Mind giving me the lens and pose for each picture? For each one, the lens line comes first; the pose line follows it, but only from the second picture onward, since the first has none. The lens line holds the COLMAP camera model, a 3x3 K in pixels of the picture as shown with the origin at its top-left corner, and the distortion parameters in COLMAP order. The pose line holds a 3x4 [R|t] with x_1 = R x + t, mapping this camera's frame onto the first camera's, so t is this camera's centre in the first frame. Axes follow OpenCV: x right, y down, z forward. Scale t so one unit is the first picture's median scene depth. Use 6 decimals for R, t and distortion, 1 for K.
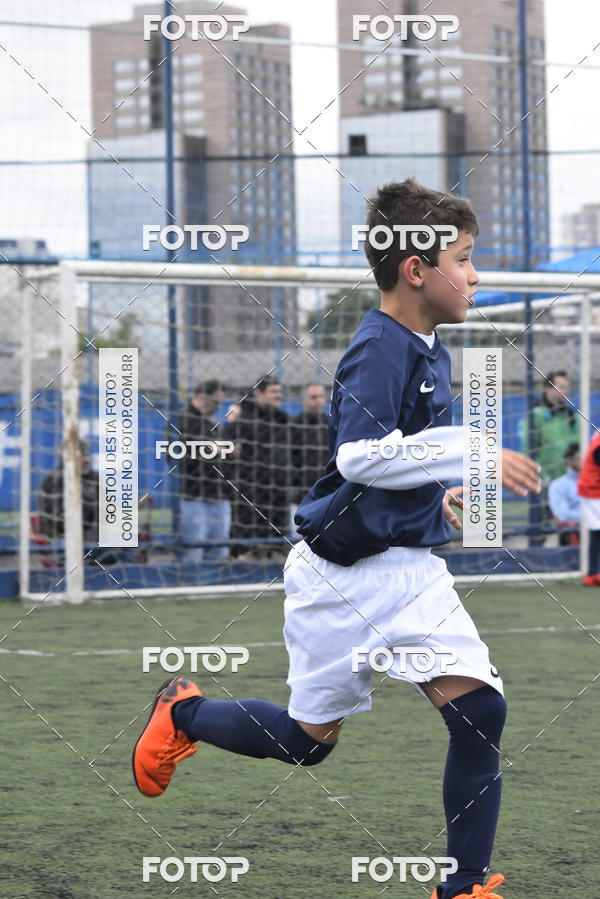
lens RADIAL K [[6351.5, 0, 320.6], [0, 6351.5, 451.0], [0, 0, 1]] dist [2.297688, 33.847744]
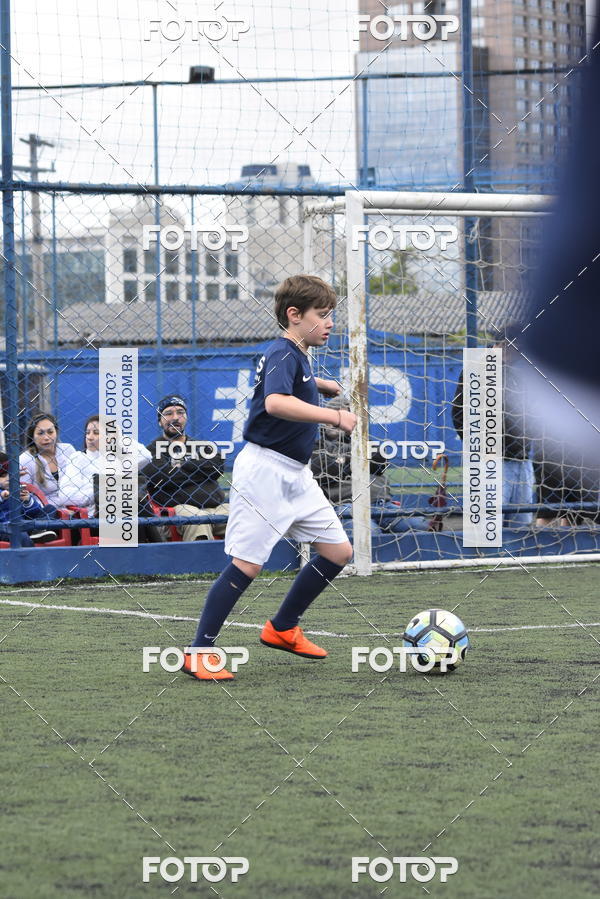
lens RADIAL K [[6351.5, 0, 320.6], [0, 6351.5, 451.0], [0, 0, 1]] dist [2.297688, 33.847744]
pose [[0.999929, -0.004313, -0.011140, -0.038254], [0.004431, 0.999934, 0.010637, -0.003311], [0.011093, -0.010686, 0.999881, 0.128997]]
